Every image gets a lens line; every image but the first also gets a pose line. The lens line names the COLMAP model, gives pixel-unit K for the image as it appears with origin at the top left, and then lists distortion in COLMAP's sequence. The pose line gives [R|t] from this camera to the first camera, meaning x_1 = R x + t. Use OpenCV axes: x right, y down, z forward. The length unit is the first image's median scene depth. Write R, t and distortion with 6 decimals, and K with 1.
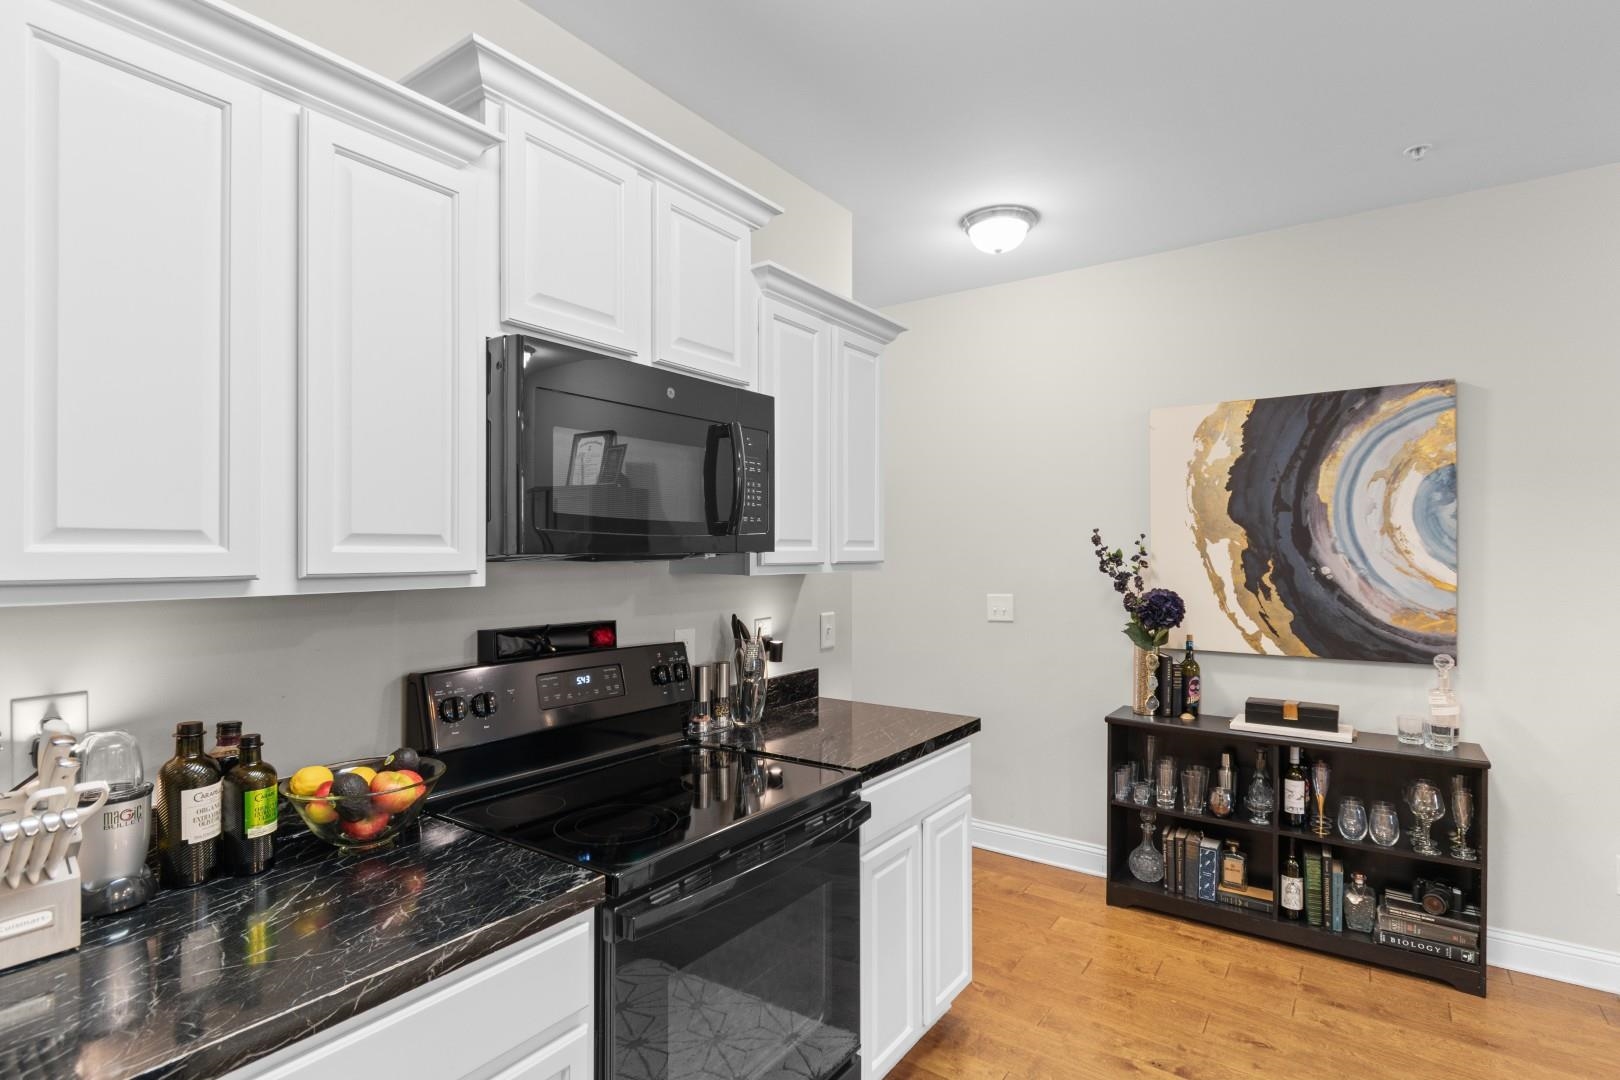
lens RADIAL K [[800.7, 0, 809.4], [0, 800.7, 543.3], [0, 0, 1]] dist [0.008324, -0.007691]
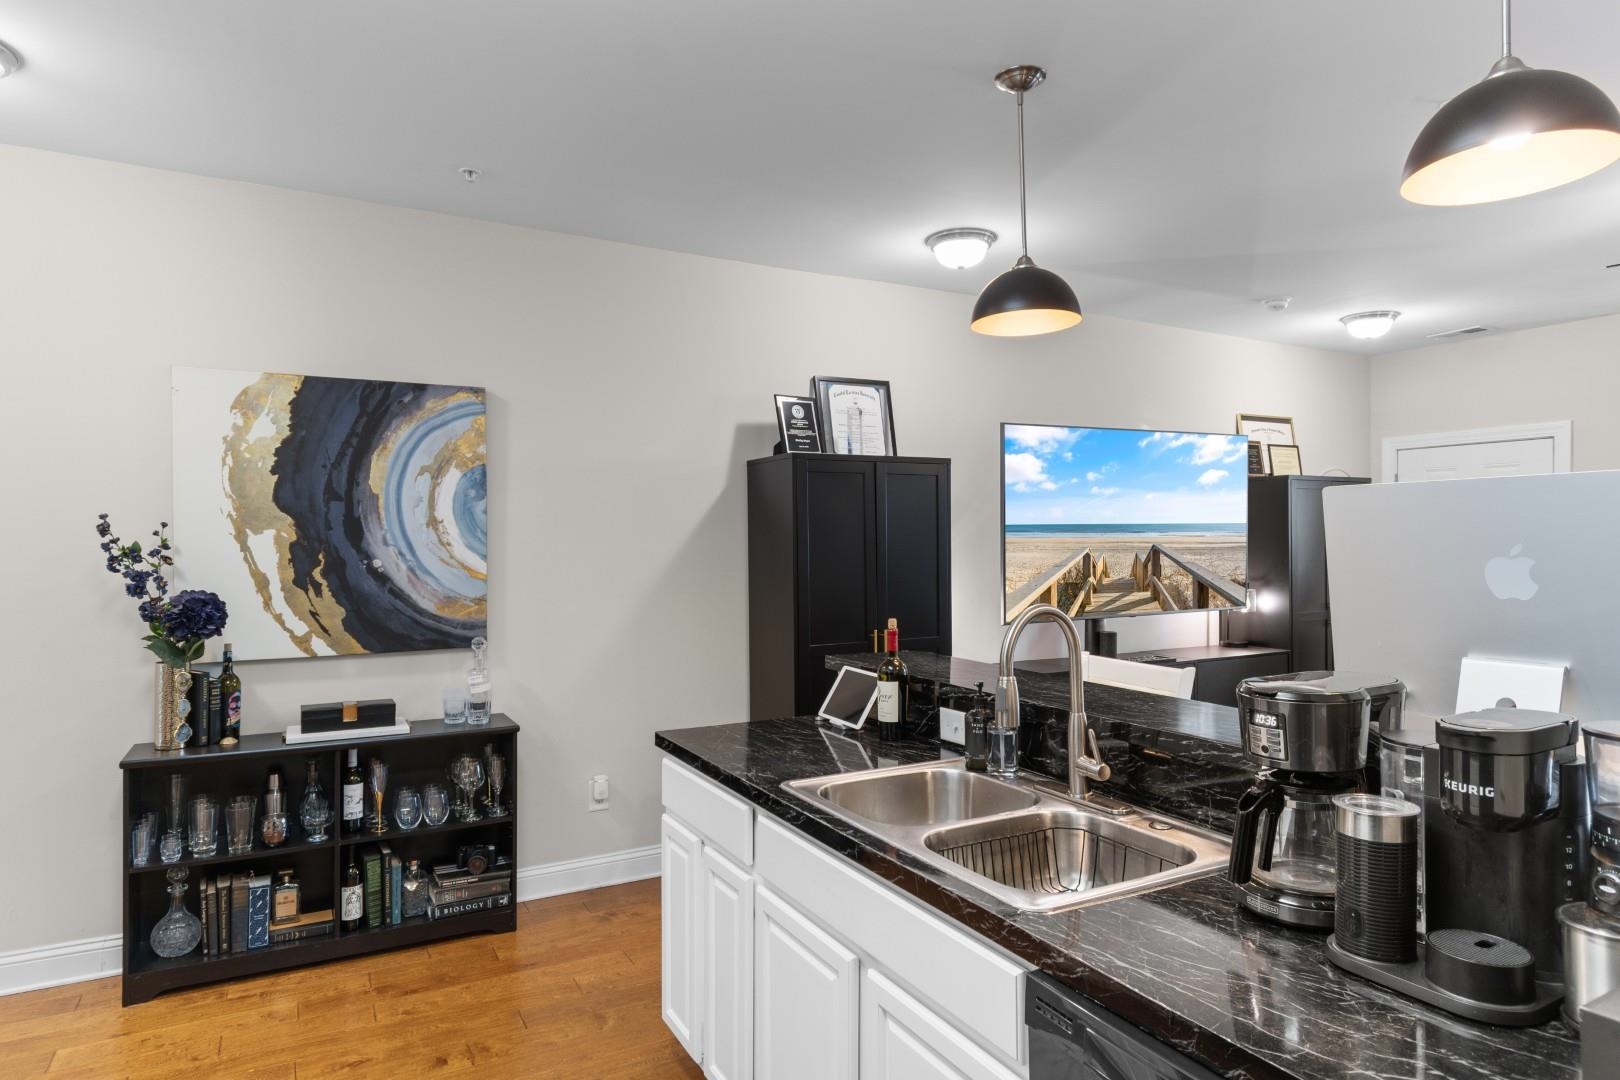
lens RADIAL K [[930.9, 0, 811.0], [0, 930.9, 539.7], [0, 0, 1]] dist [0.000101, -0.002768]
pose [[0.438975, 0.002047, 0.898497, -0.150505], [-0.007146, 0.999974, 0.001213, -0.000071], [-0.898471, -0.006953, 0.438978, 0.029523]]
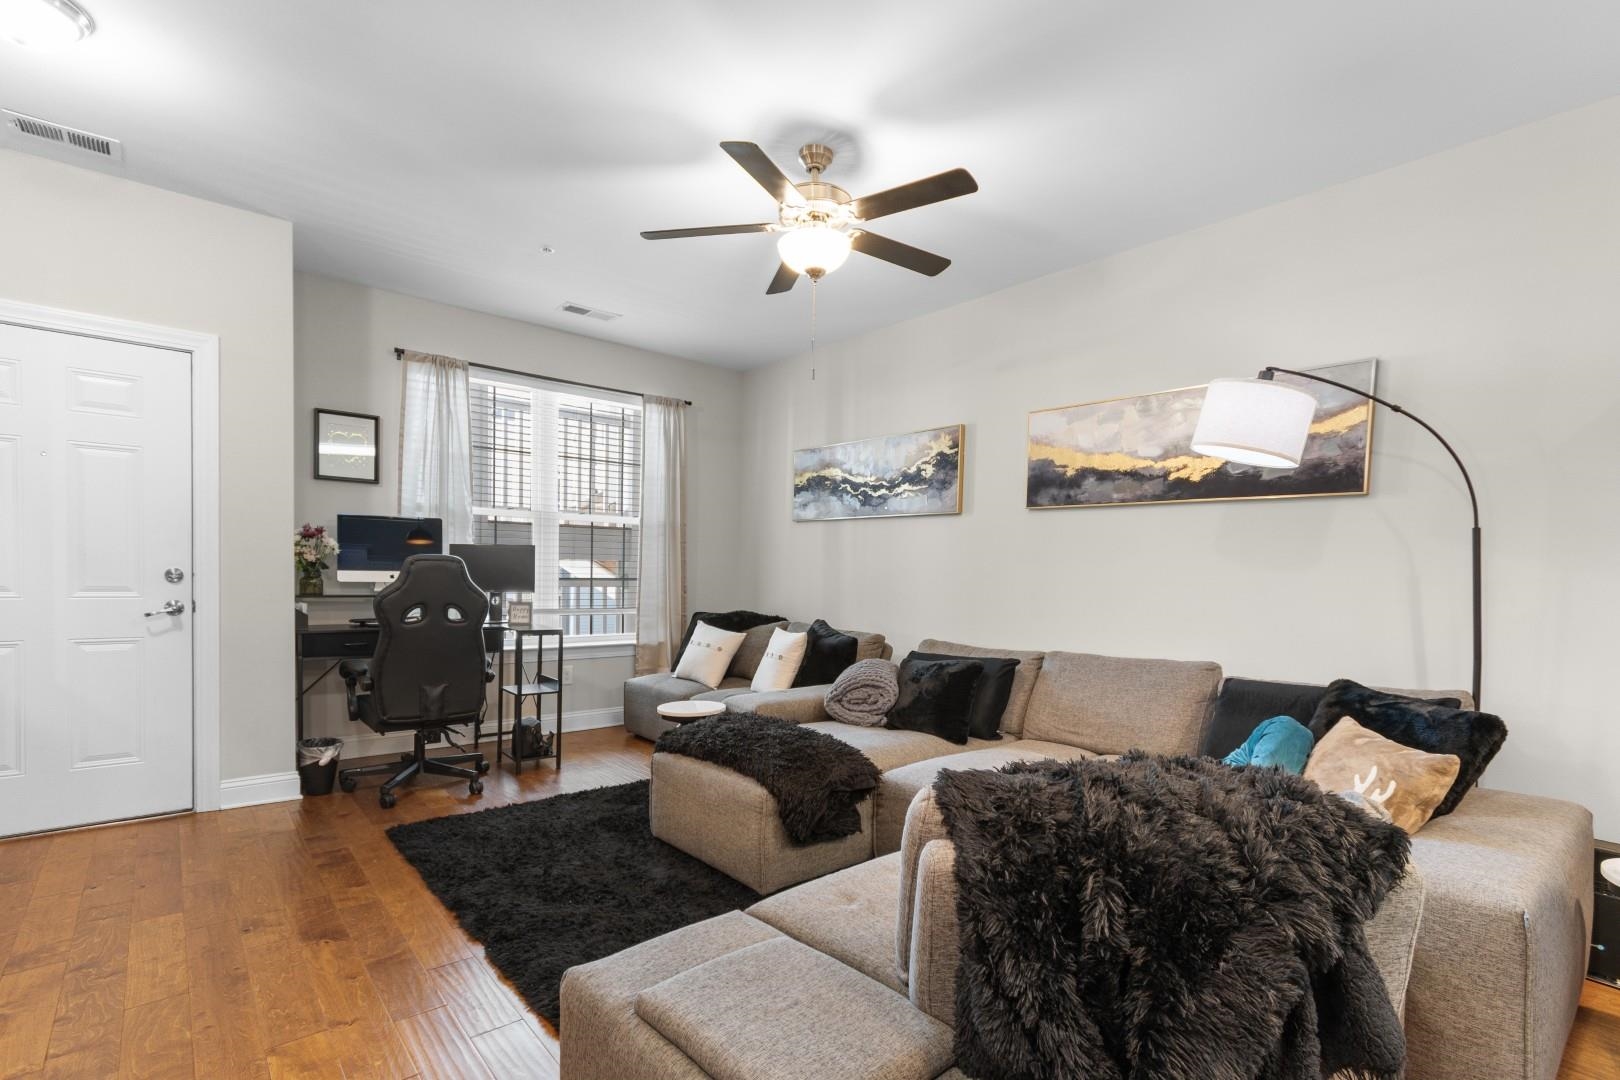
lens RADIAL K [[759.7, 0, 820.7], [0, 759.7, 592.8], [0, 0, 1]] dist [0.005821, 0.000213]
pose [[-0.970562, -0.026970, 0.239336, 1.042833], [-0.021957, 0.999481, 0.023587, 0.096622], [-0.239848, 0.017638, -0.970650, 0.395444]]
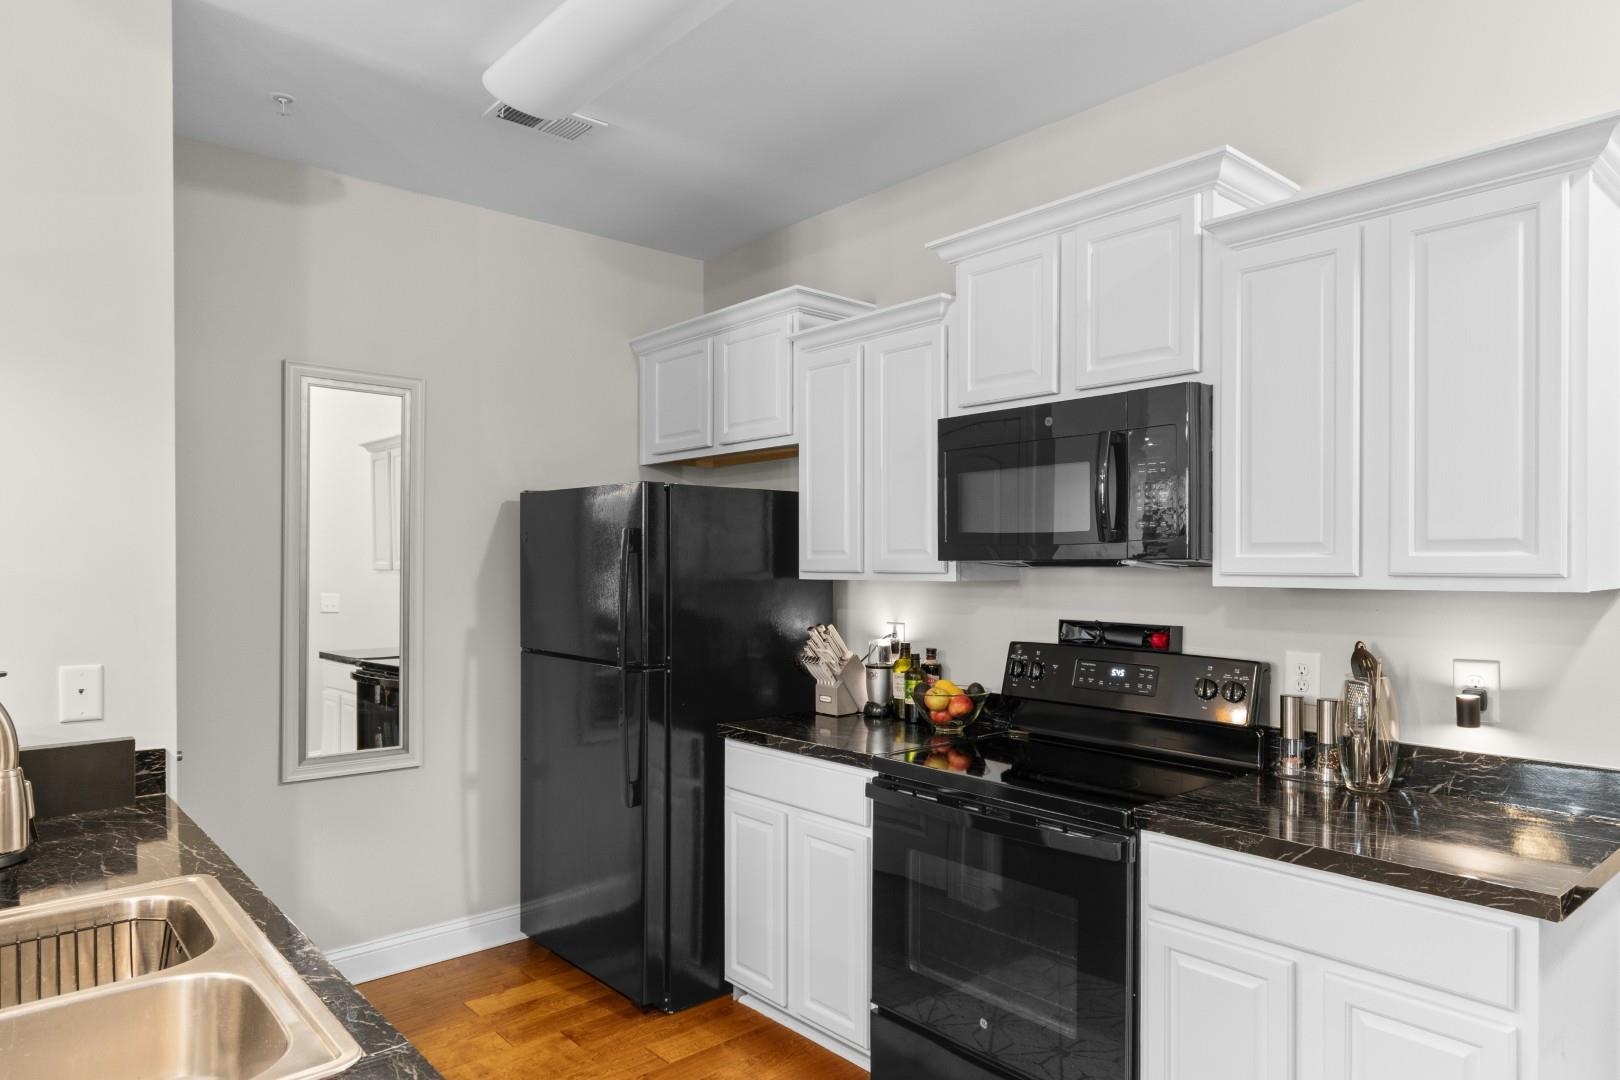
lens RADIAL K [[1001.2, 0, 815.7], [0, 1001.2, 570.4], [0, 0, 1]] dist [0.006320, -0.001050]
pose [[-0.226133, 0.008069, -0.974063, 0.784847], [0.008799, 0.999942, 0.006240, 0.008991], [0.974057, -0.007160, -0.226191, 0.597770]]
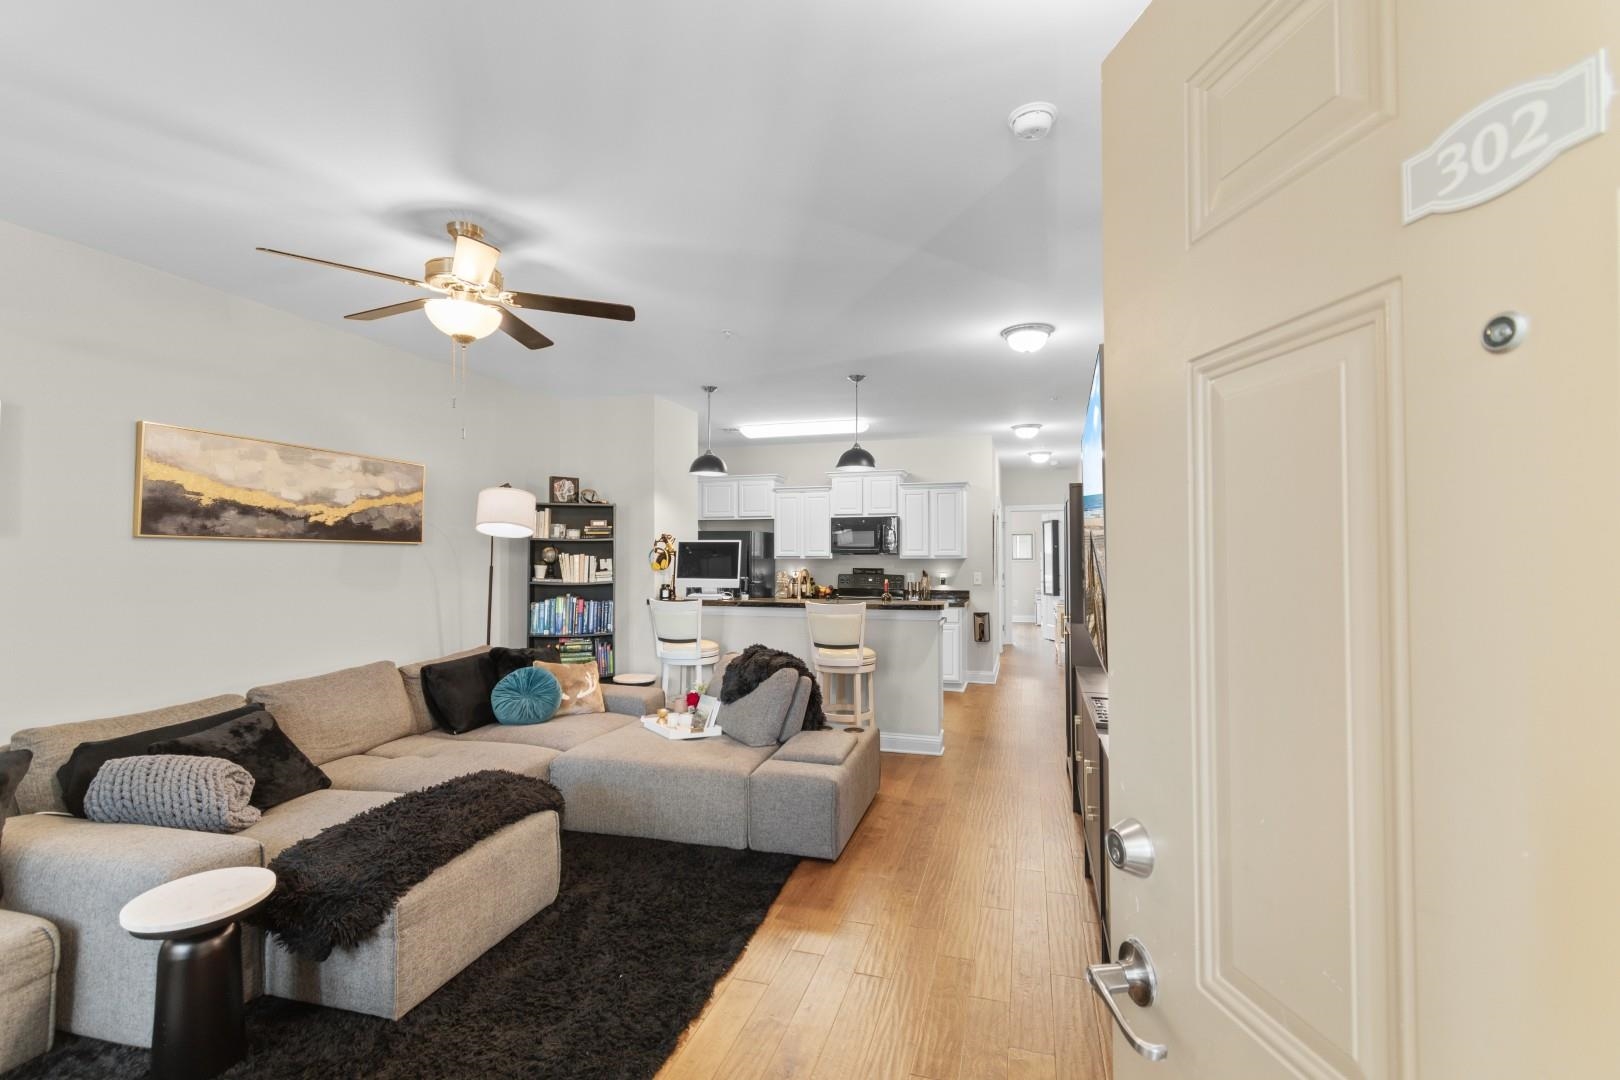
lens RADIAL K [[709.6, 0, 818.0], [0, 709.6, 544.4], [0, 0, 1]] dist [0.000363, -0.001054]
pose [[0.323826, -0.013154, -0.946025, 2.370512], [0.010260, 0.999893, -0.010391, 0.000727], [0.946061, -0.006341, 0.323927, -0.430778]]
